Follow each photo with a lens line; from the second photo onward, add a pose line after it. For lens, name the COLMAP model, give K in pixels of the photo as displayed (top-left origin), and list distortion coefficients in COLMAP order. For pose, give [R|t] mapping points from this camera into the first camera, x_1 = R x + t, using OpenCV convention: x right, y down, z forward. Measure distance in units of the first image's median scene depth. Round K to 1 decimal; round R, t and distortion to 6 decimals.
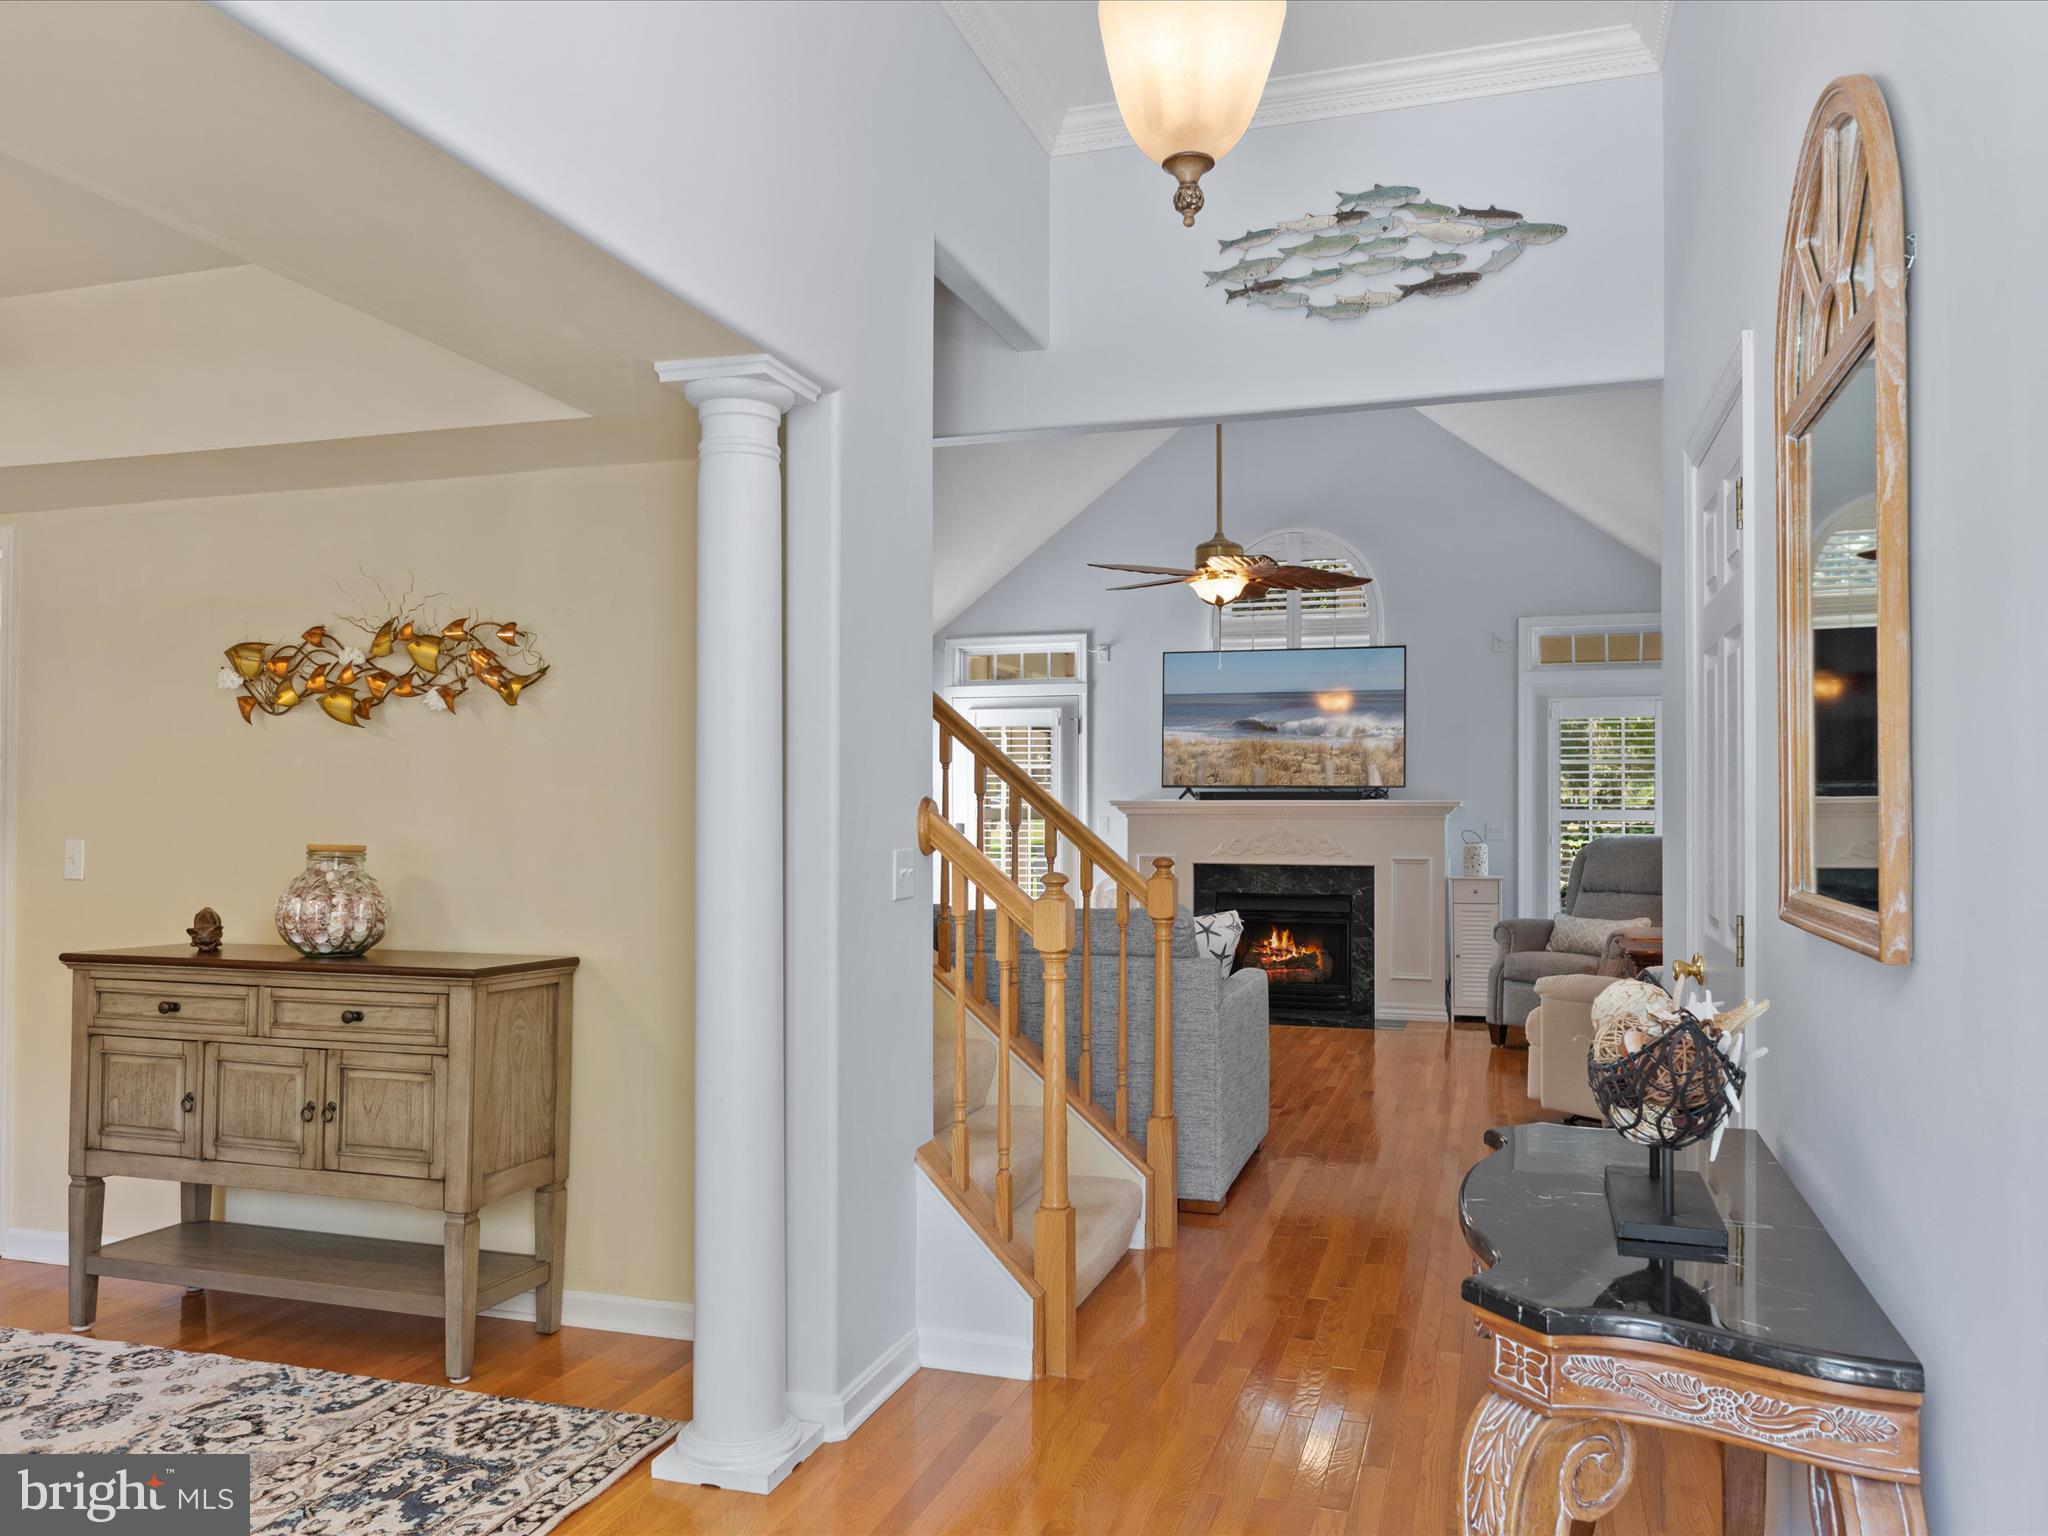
lens RADIAL K [[1343.4, 0, 1023.1], [0, 1343.4, 803.3], [0, 0, 1]] dist [0.001820, 0.000804]
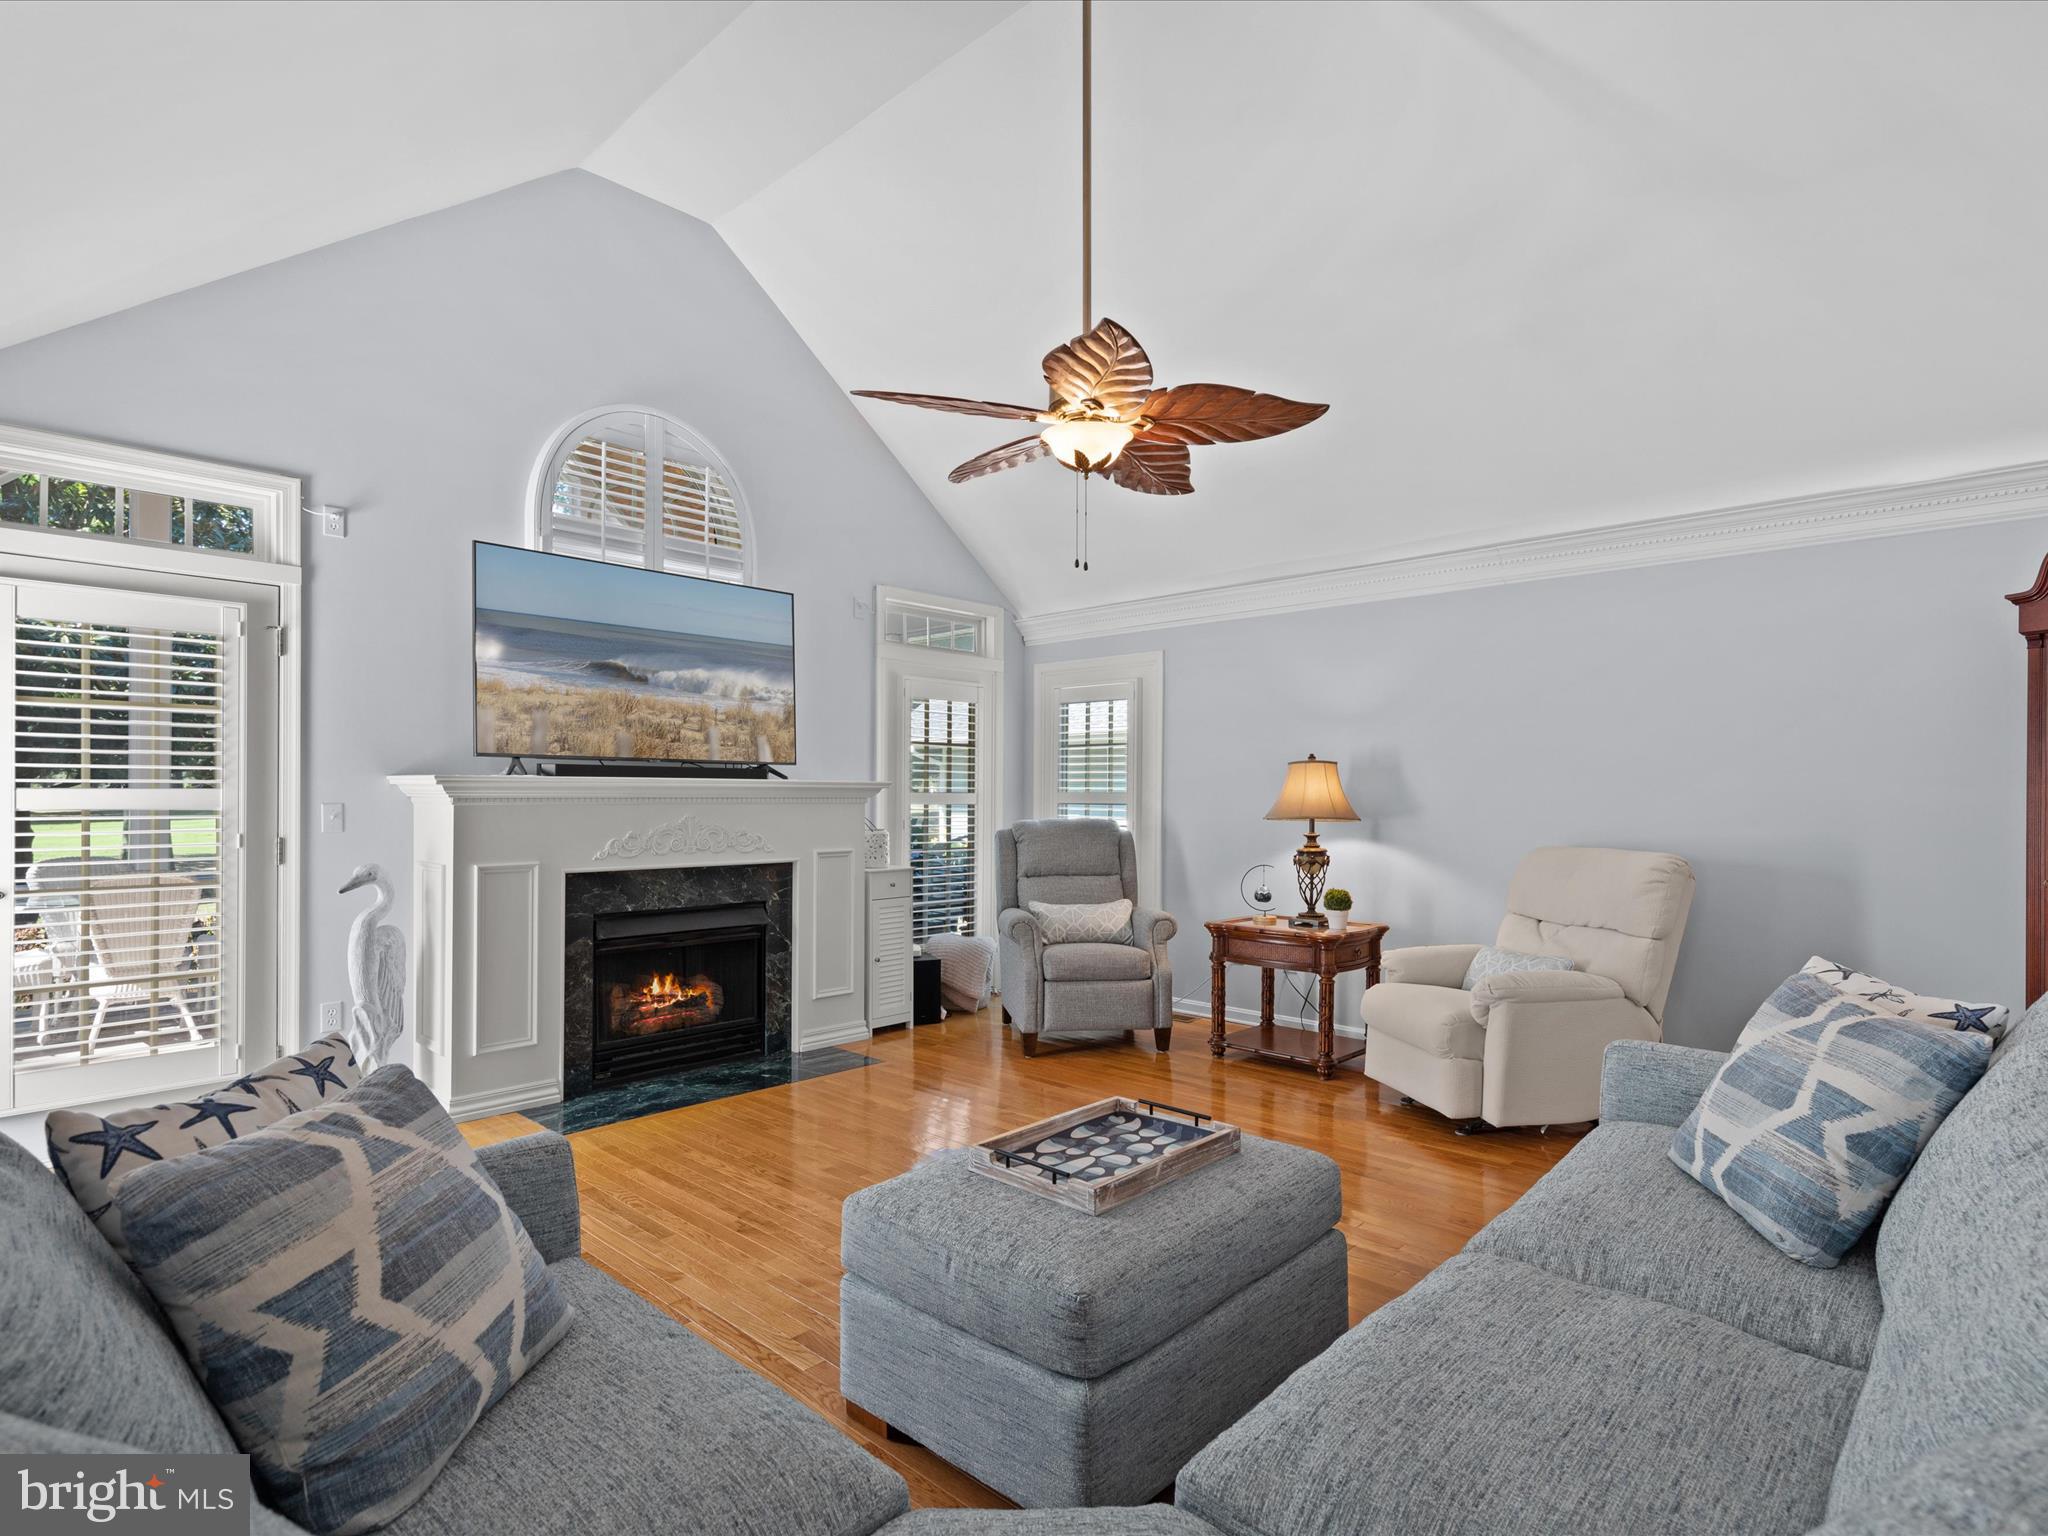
lens RADIAL K [[1061.4, 0, 1023.5], [0, 1061.4, 808.6], [0, 0, 1]] dist [0.001507, 0.000413]
pose [[0.455522, -0.010971, 0.890157, -0.229212], [-0.001302, 0.999915, 0.012990, 0.006193], [-0.890224, -0.007076, 0.455469, 0.567719]]
